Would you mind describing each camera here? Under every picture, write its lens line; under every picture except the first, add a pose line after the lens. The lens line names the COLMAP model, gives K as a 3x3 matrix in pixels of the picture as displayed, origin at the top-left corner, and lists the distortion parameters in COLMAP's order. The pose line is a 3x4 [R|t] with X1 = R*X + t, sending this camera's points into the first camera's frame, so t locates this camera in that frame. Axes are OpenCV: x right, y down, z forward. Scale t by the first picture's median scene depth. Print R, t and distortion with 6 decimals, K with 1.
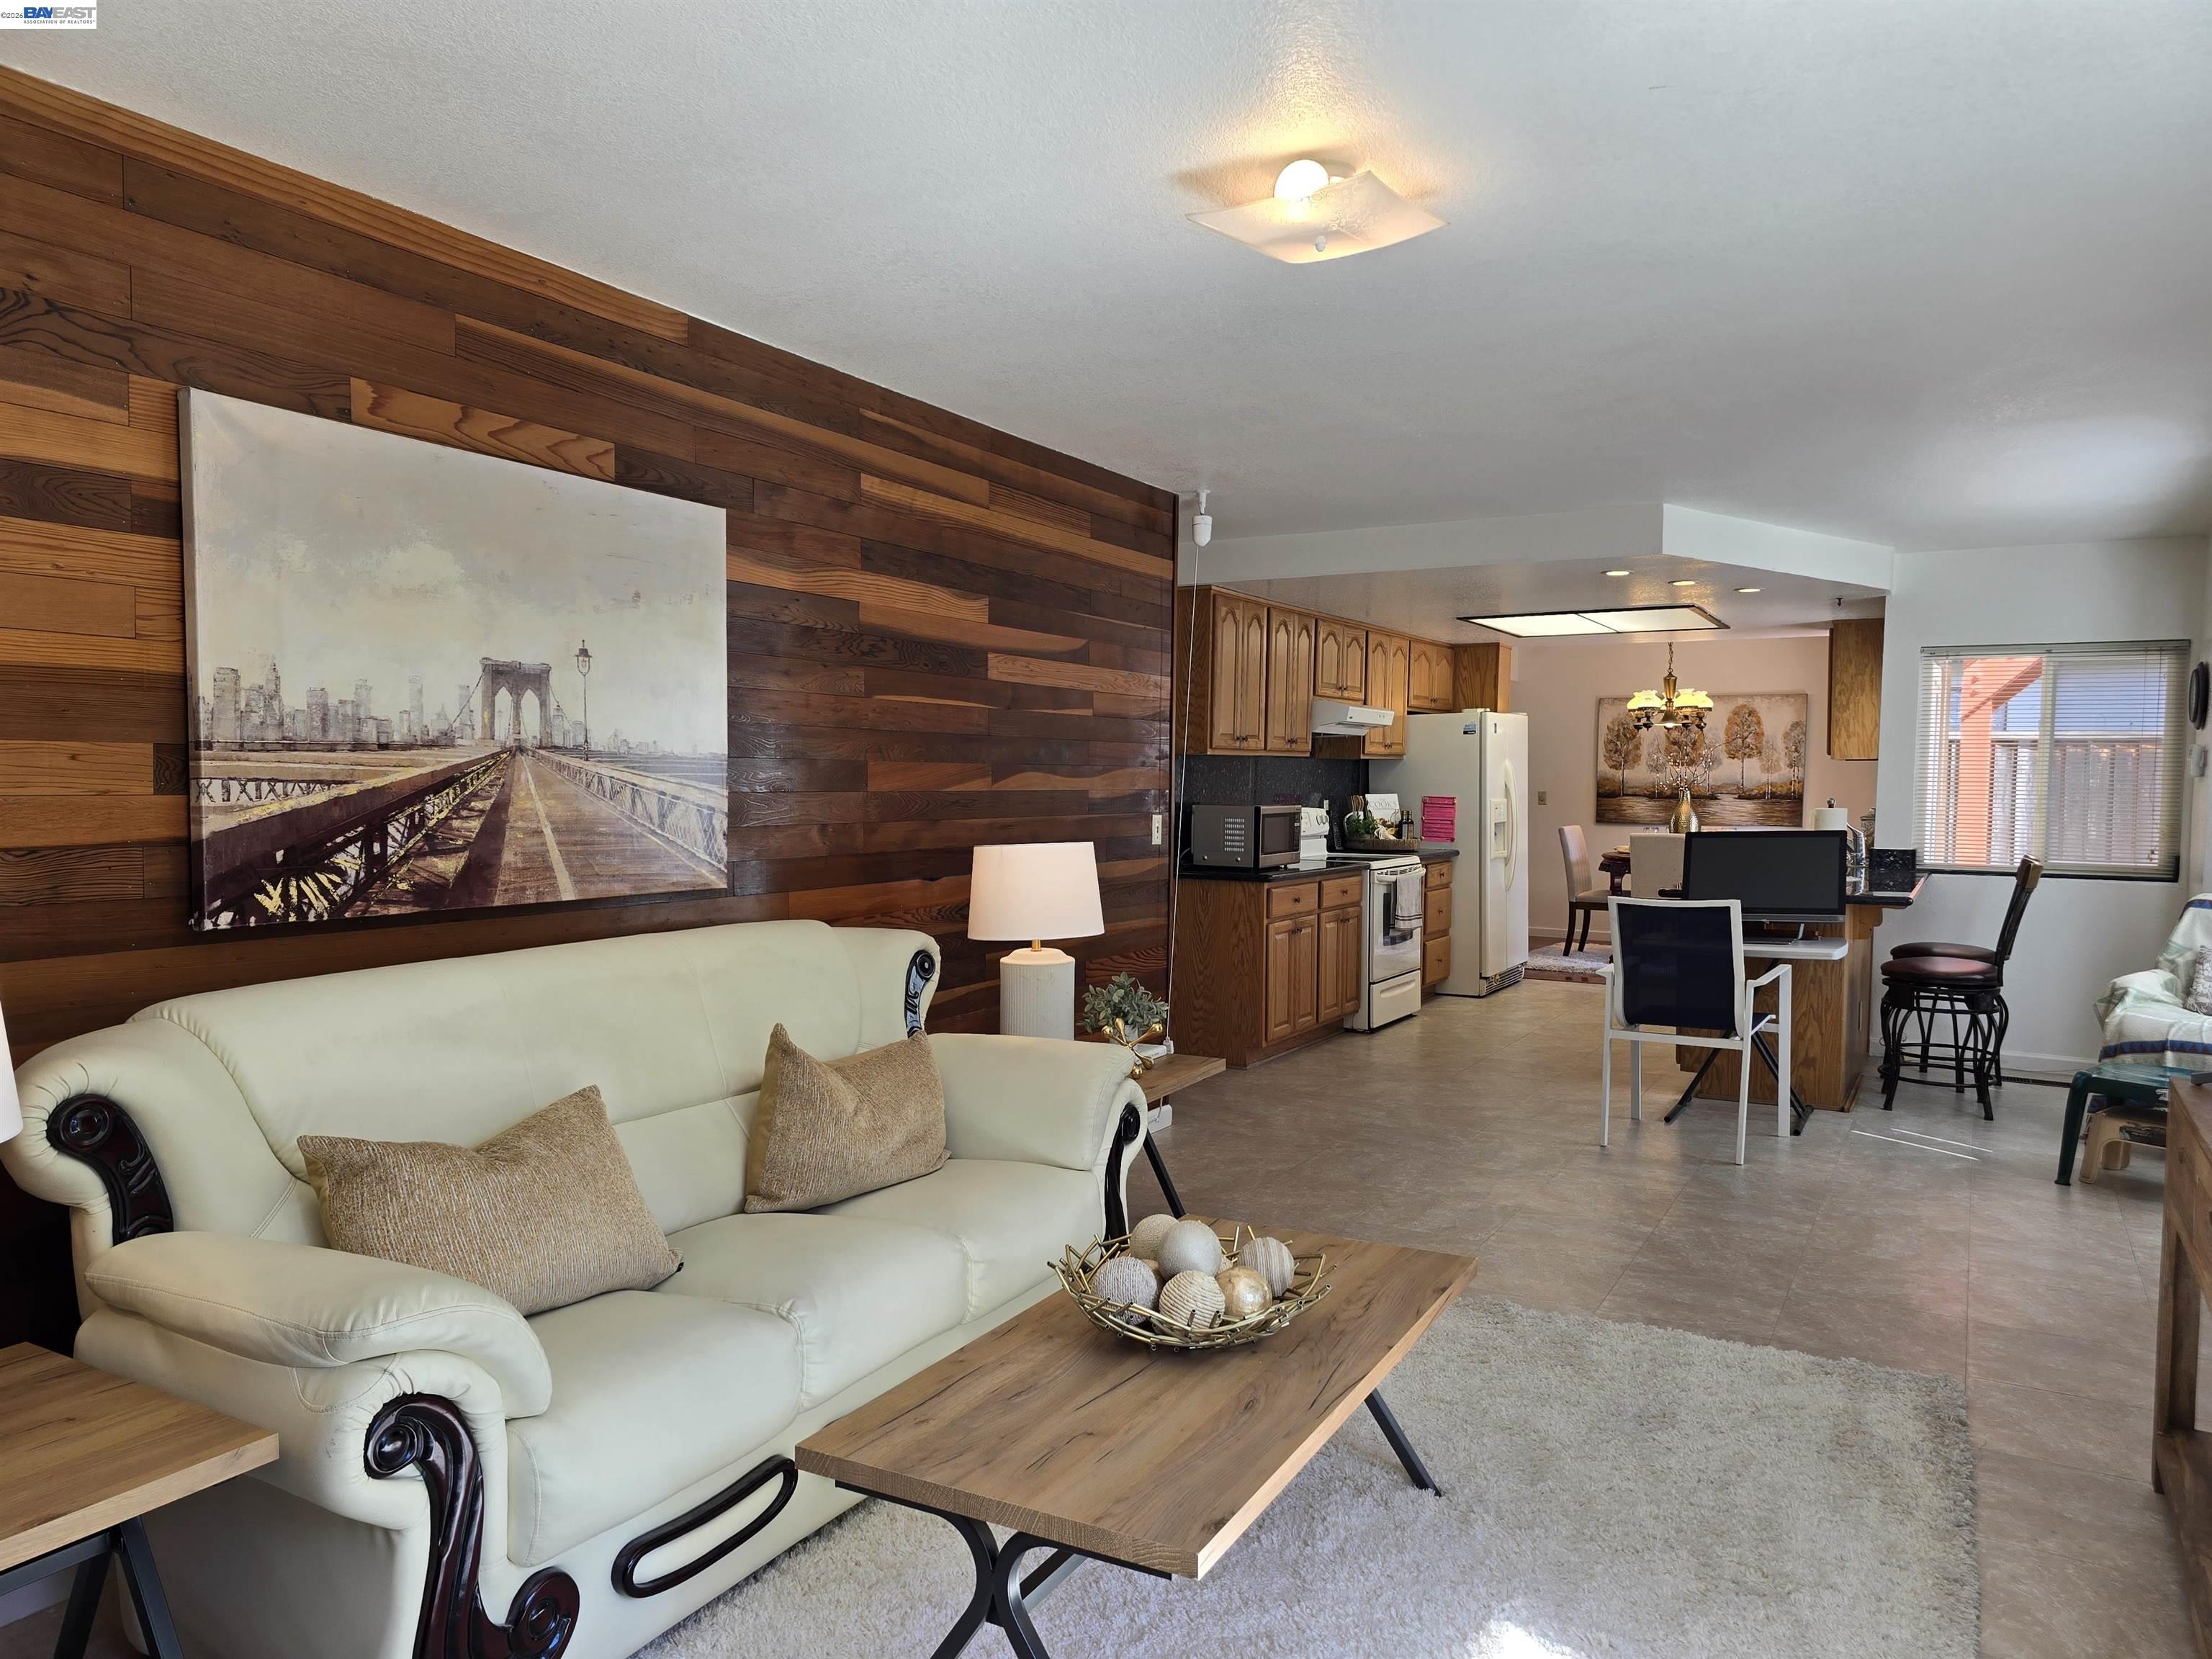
lens RADIAL K [[1467.1, 0, 1117.3], [0, 1467.1, 843.6], [0, 0, 1]] dist [0.052970, -0.032831]
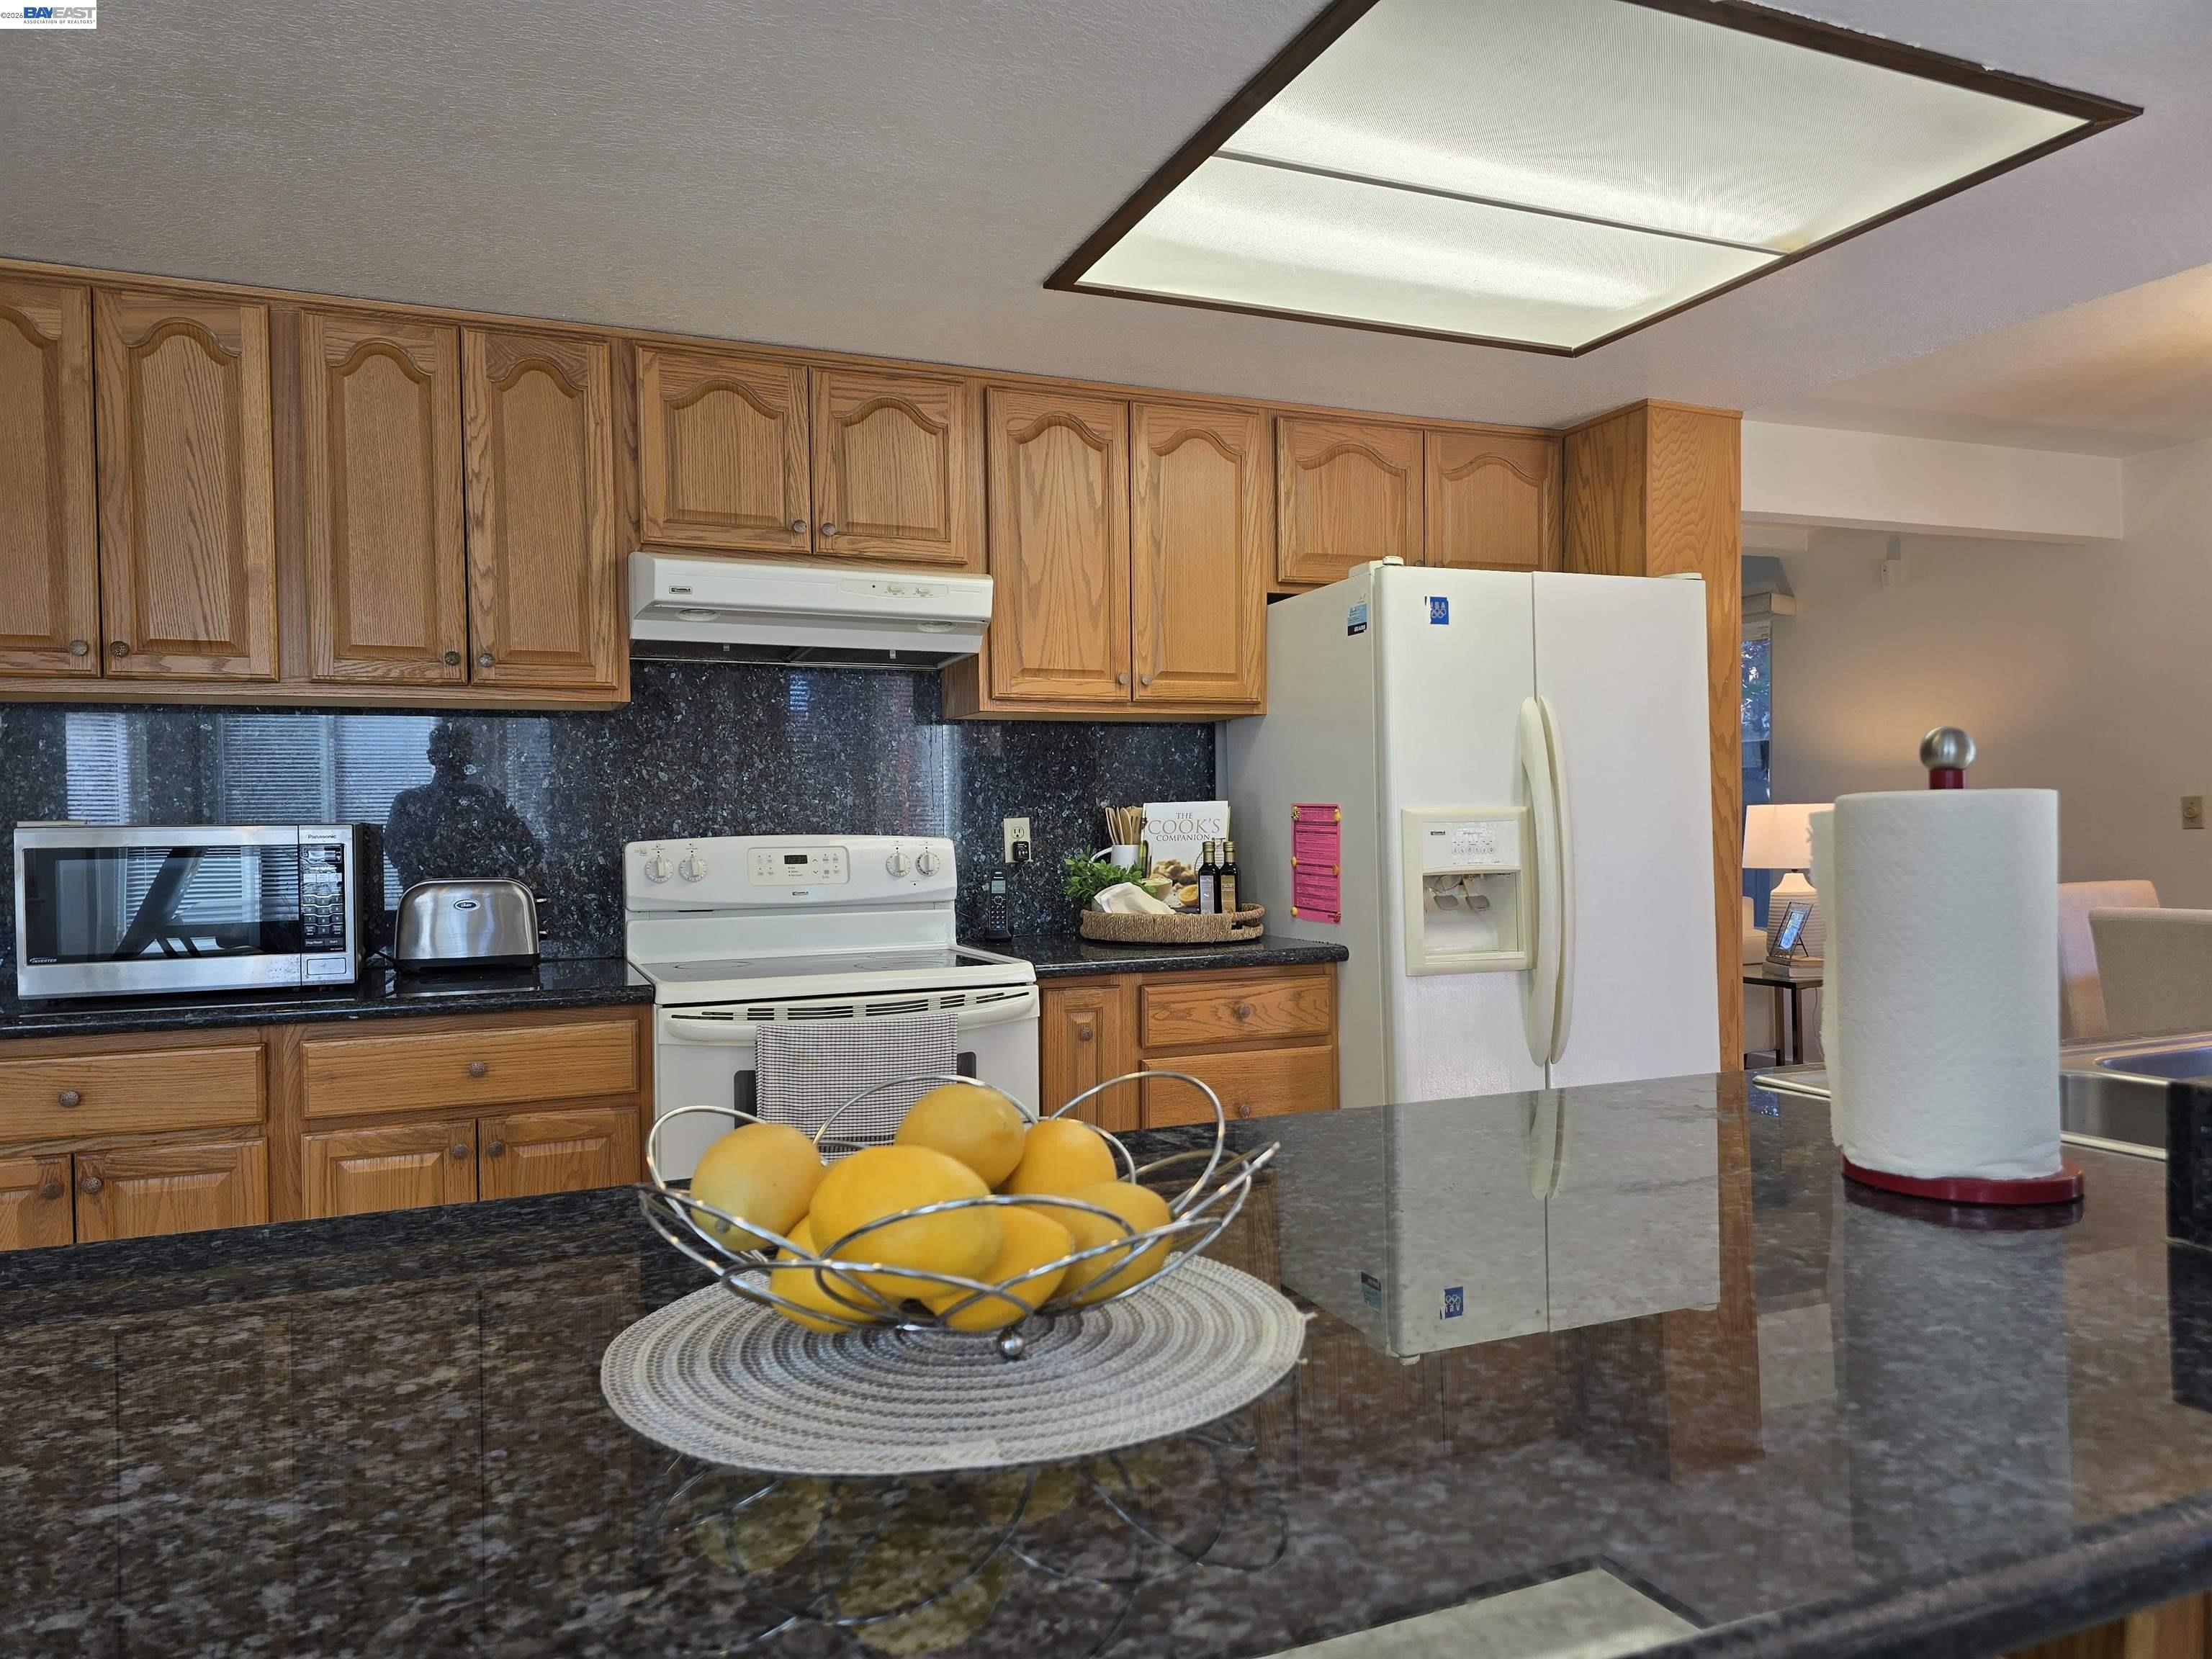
lens RADIAL K [[1467.1, 0, 1098.7], [0, 1467.1, 839.5], [0, 0, 1]] dist [0.052970, -0.032831]
pose [[0.789436, -0.010842, -0.613737, 0.407942], [-0.009354, 0.999515, -0.029688, -0.010872], [0.613762, 0.029178, 0.788952, 0.658271]]
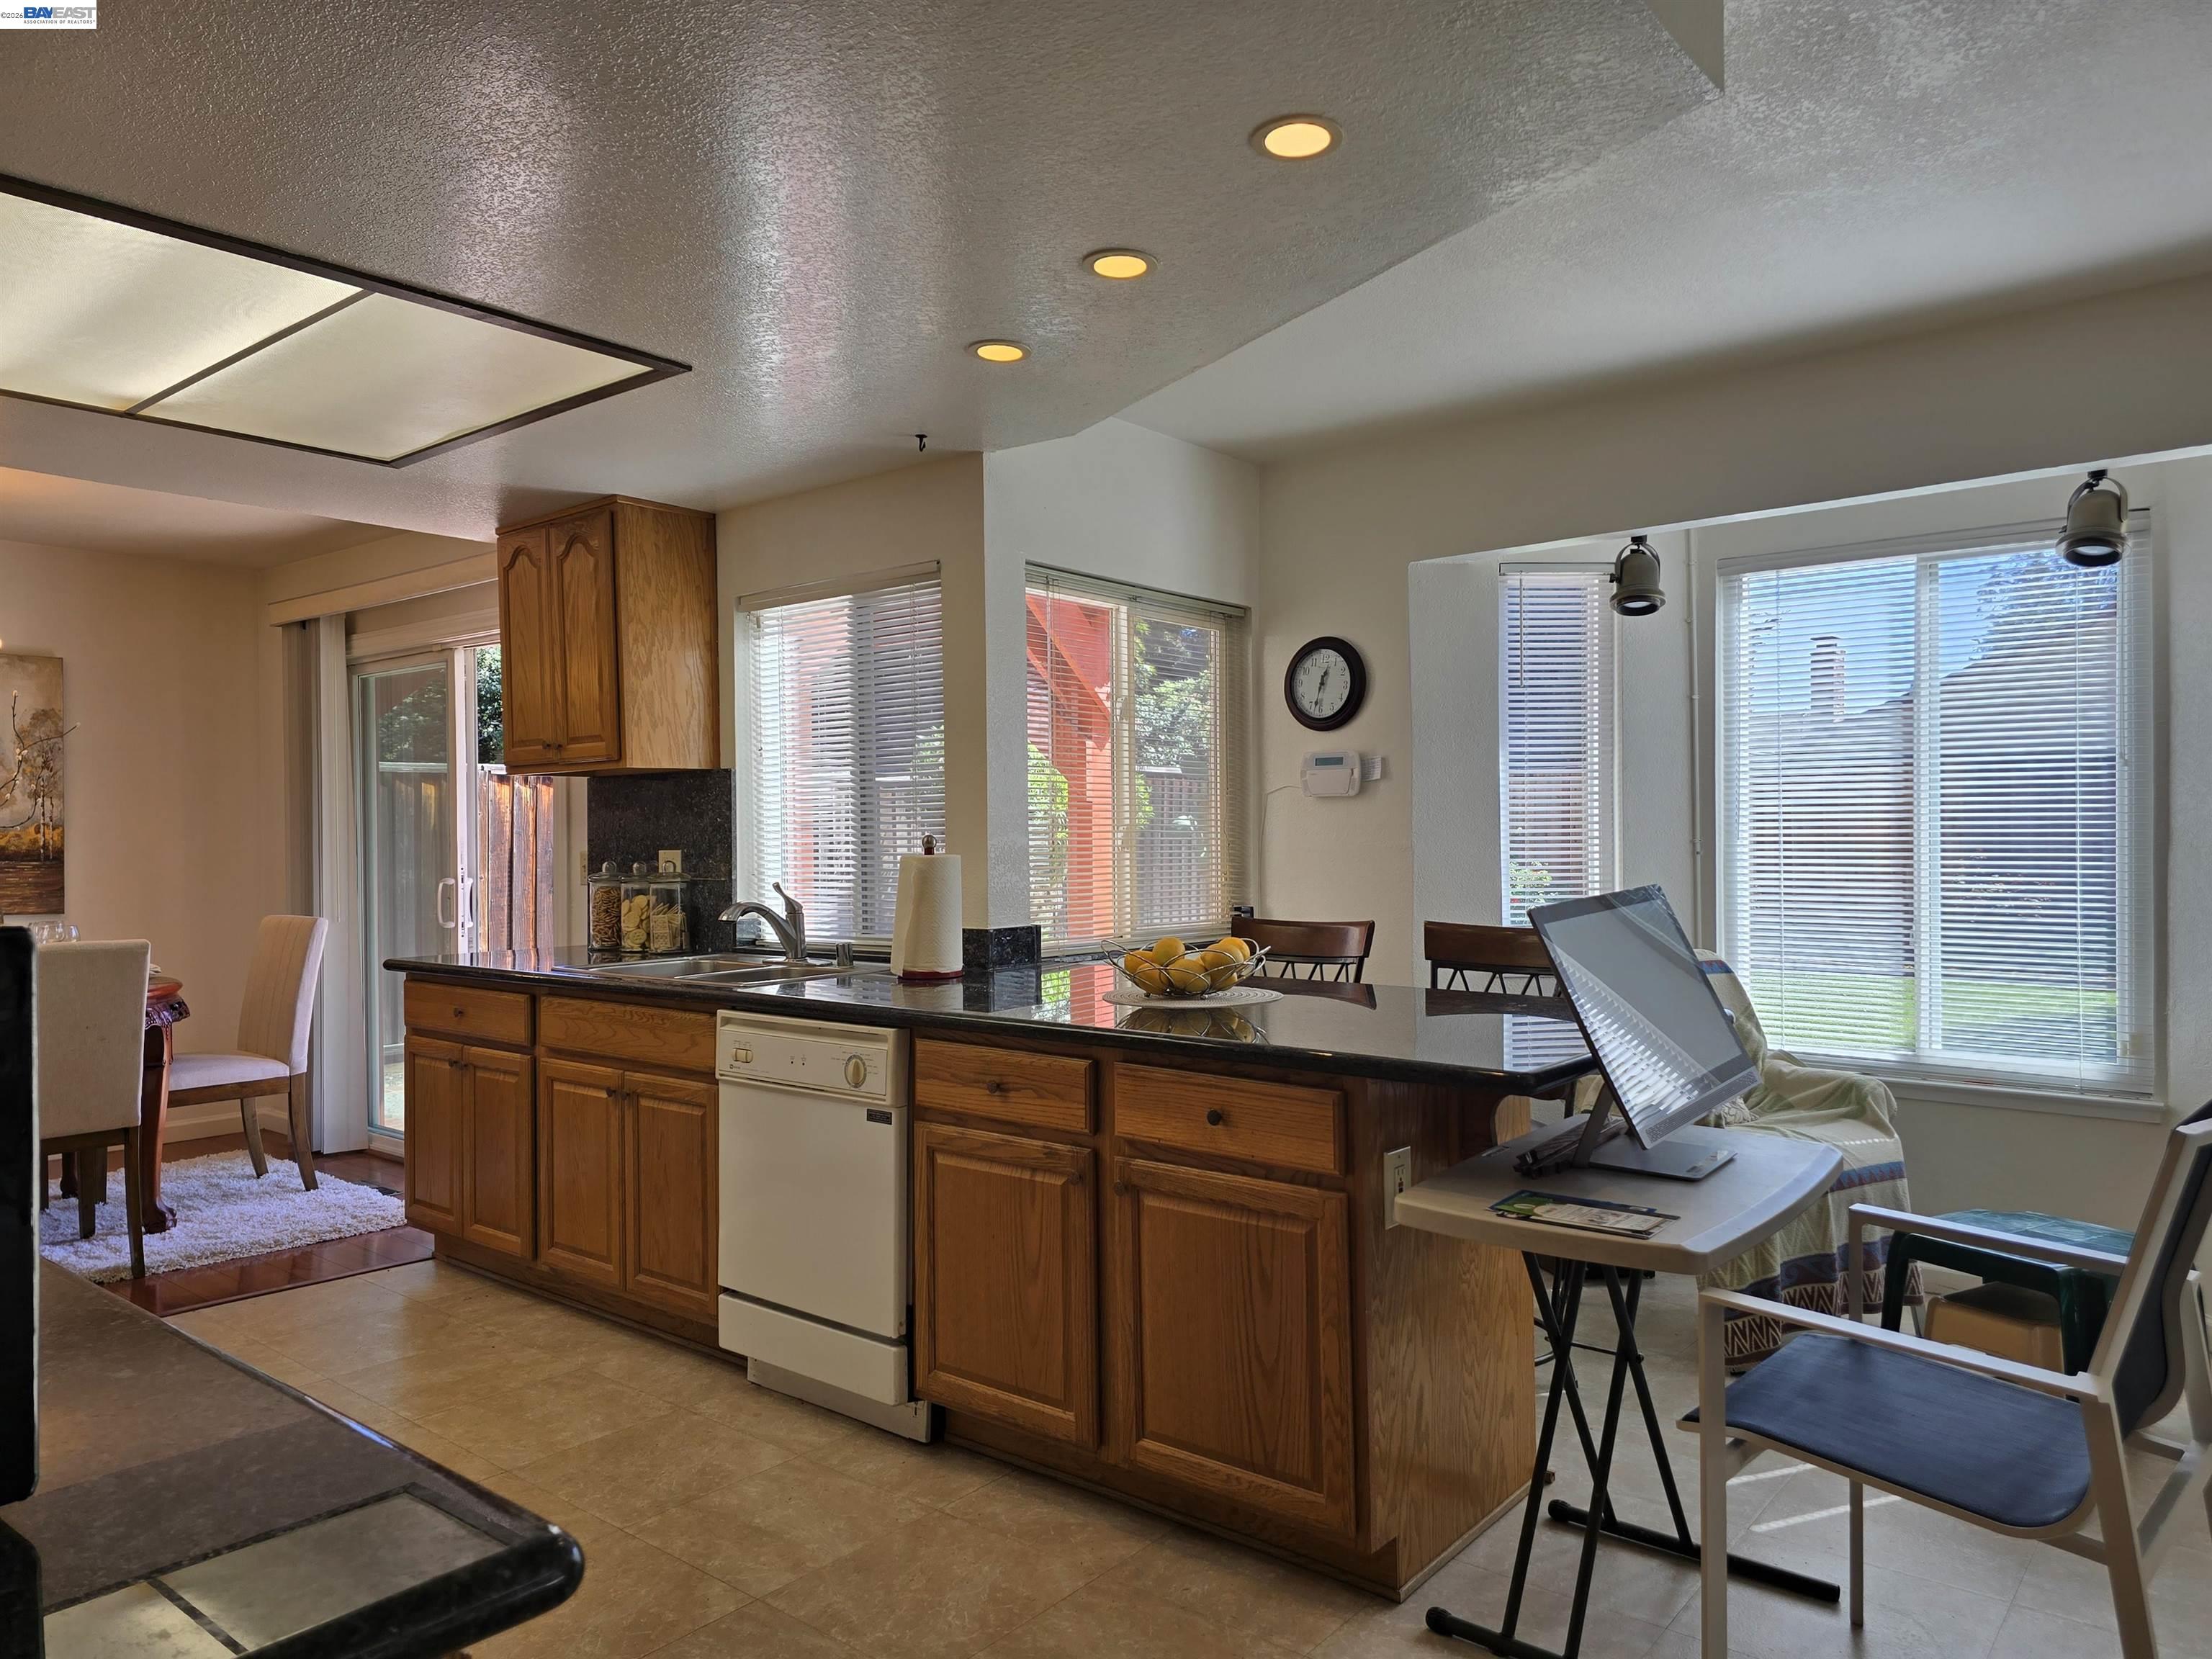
lens RADIAL K [[1467.1, 0, 1115.3], [0, 1467.1, 848.5], [0, 0, 1]] dist [0.052970, -0.032831]
pose [[0.161207, -0.016255, 0.986787, 0.005736], [0.055985, 0.998405, 0.007300, -0.021216], [-0.985331, 0.054068, 0.161860, 0.689140]]
